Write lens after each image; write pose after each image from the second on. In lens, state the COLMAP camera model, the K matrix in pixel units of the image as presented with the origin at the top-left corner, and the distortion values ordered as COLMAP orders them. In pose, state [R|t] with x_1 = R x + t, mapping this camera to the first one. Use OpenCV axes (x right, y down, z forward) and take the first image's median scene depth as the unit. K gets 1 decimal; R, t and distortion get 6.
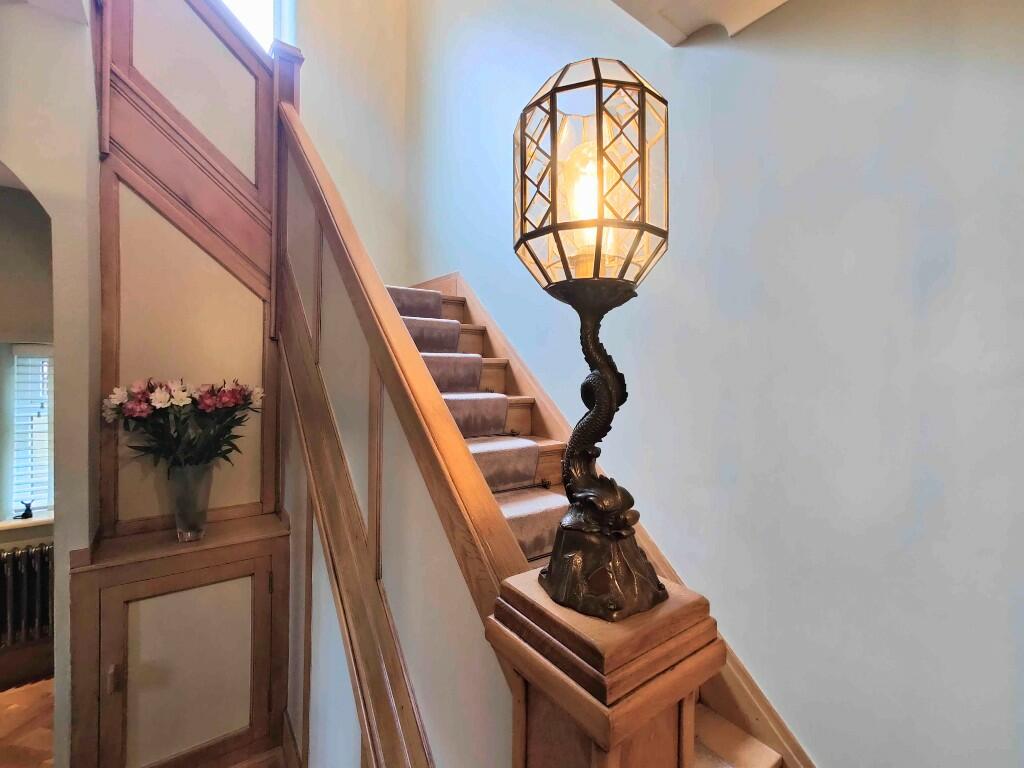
lens RADIAL K [[453.0, 0, 512.0], [0, 453.0, 379.6], [0, 0, 1]] dist [0.005845, 0.000689]
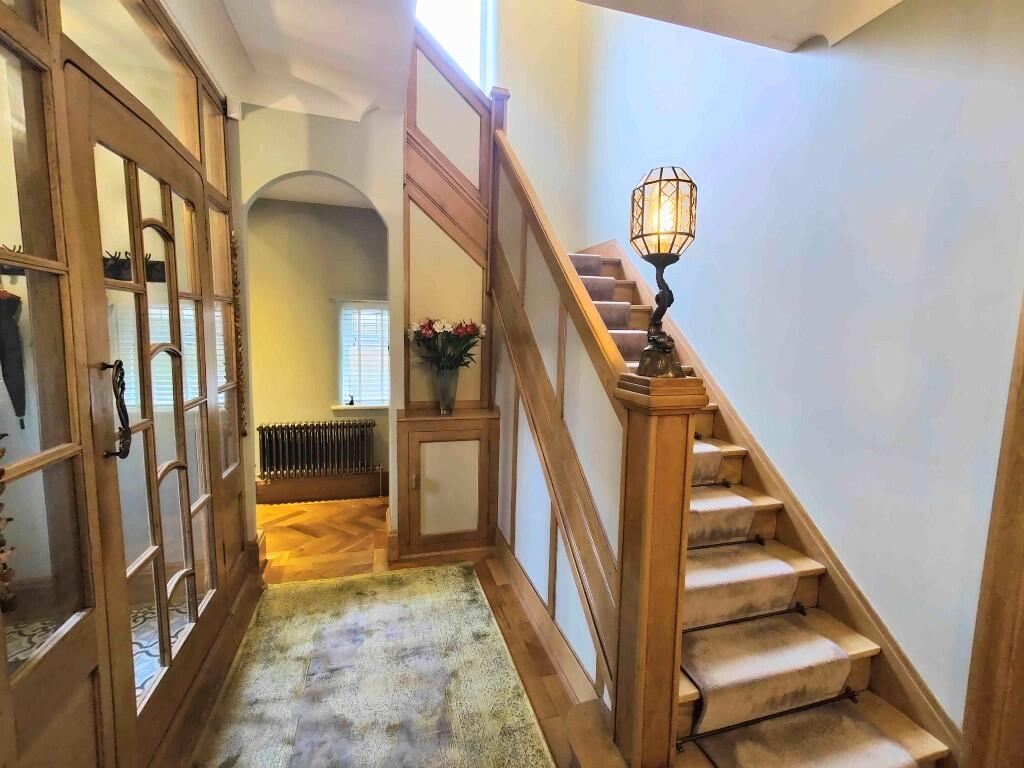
lens RADIAL K [[453.0, 0, 509.6], [0, 453.0, 380.5], [0, 0, 1]] dist [0.005845, 0.000689]
pose [[0.939206, 0.041202, -0.340874, 0.085644], [-0.012444, 0.996207, 0.086126, 0.086246], [0.343129, -0.076648, 0.936156, -0.528304]]
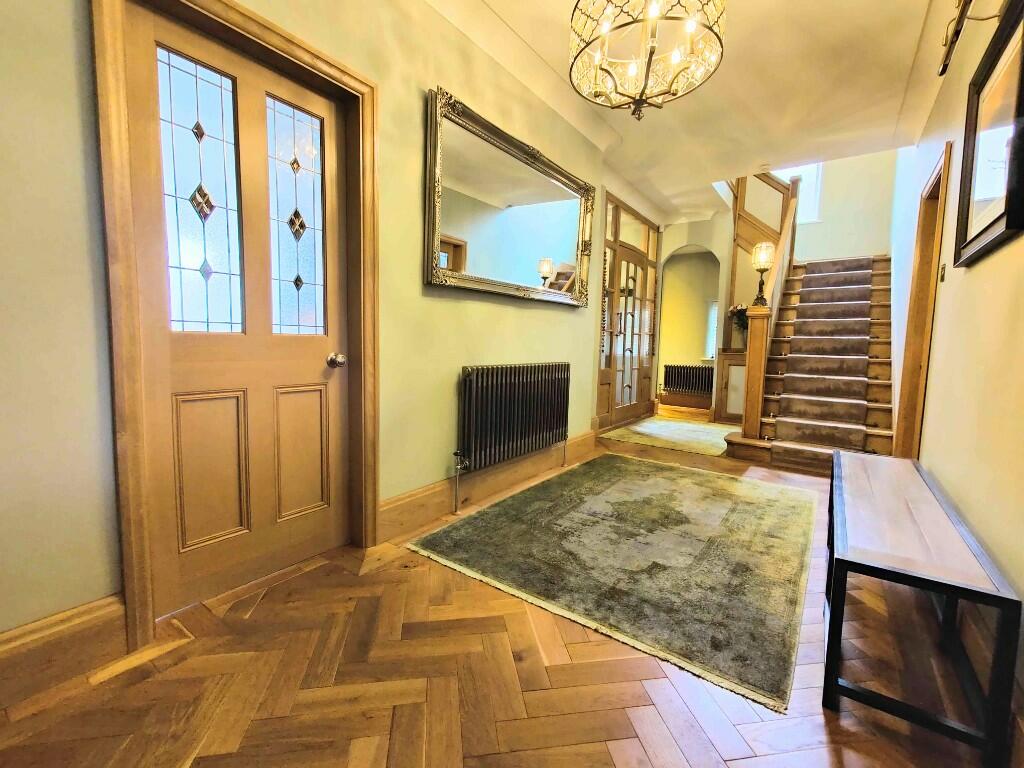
lens RADIAL K [[453.0, 0, 510.0], [0, 453.0, 384.8], [0, 0, 1]] dist [0.005845, 0.000689]
pose [[0.305612, 0.080981, -0.948706, 2.065132], [-0.034017, 0.996669, 0.074117, 0.431235], [0.951548, 0.009621, 0.307349, -1.777499]]
